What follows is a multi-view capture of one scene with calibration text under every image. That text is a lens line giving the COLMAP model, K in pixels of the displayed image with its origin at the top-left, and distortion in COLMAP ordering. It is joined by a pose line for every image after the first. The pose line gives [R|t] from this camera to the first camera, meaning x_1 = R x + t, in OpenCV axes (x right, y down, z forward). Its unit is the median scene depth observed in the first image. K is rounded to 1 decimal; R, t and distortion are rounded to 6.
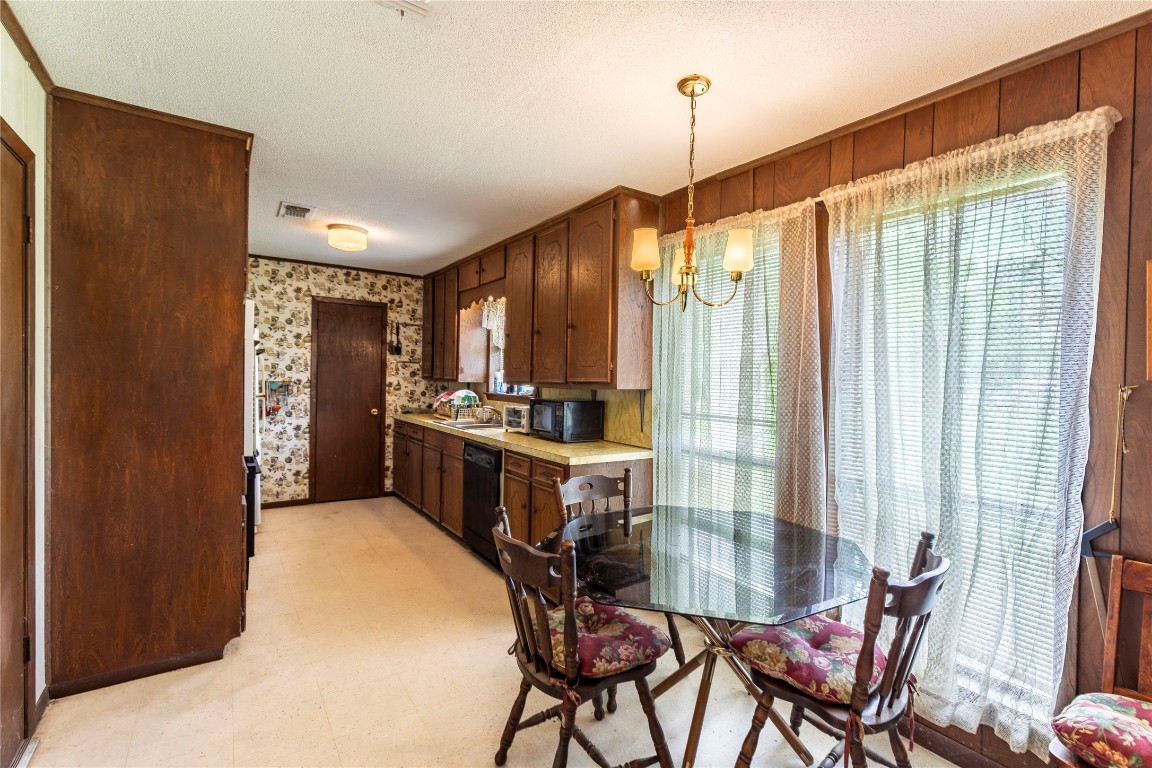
lens RADIAL K [[522.7, 0, 577.0], [0, 522.7, 384.7], [0, 0, 1]] dist [-0.000342, -0.000171]
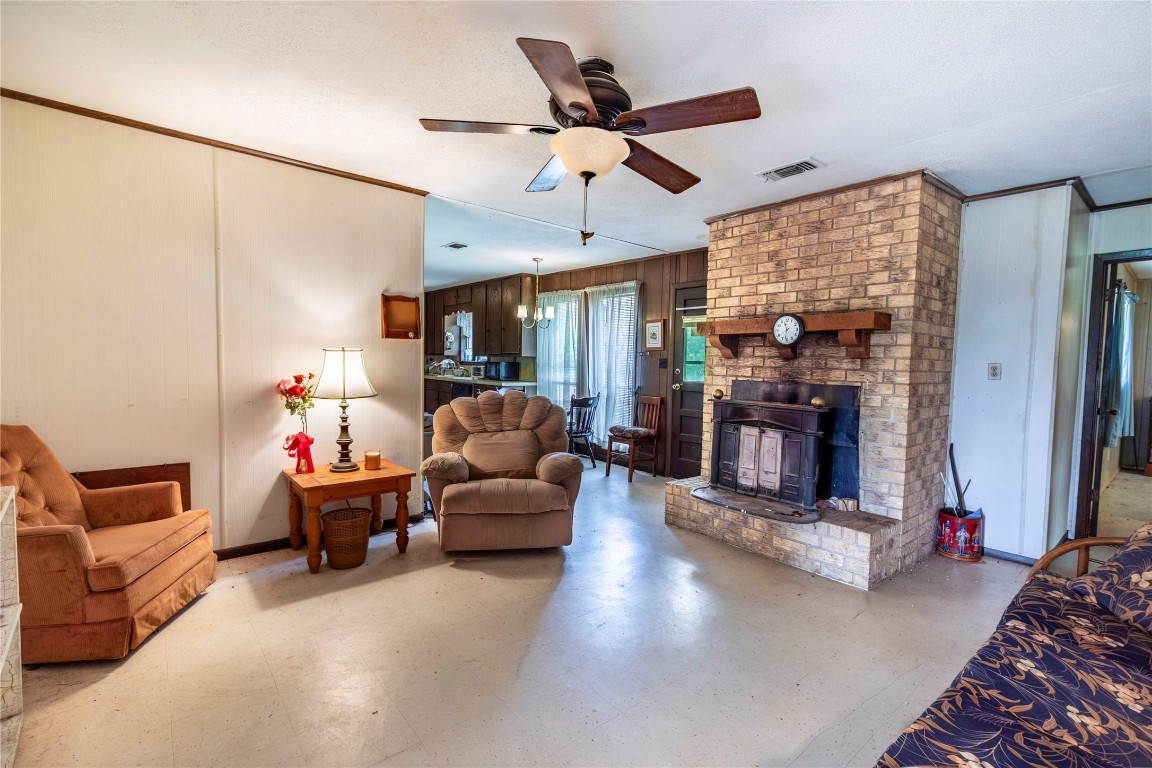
lens RADIAL K [[522.7, 0, 572.7], [0, 522.7, 383.9], [0, 0, 1]] dist [-0.000342, -0.000171]
pose [[0.995954, -0.006989, 0.089595, 0.068856], [0.003447, 0.999209, 0.039628, 0.029820], [-0.089801, -0.039159, 0.995190, -1.056083]]
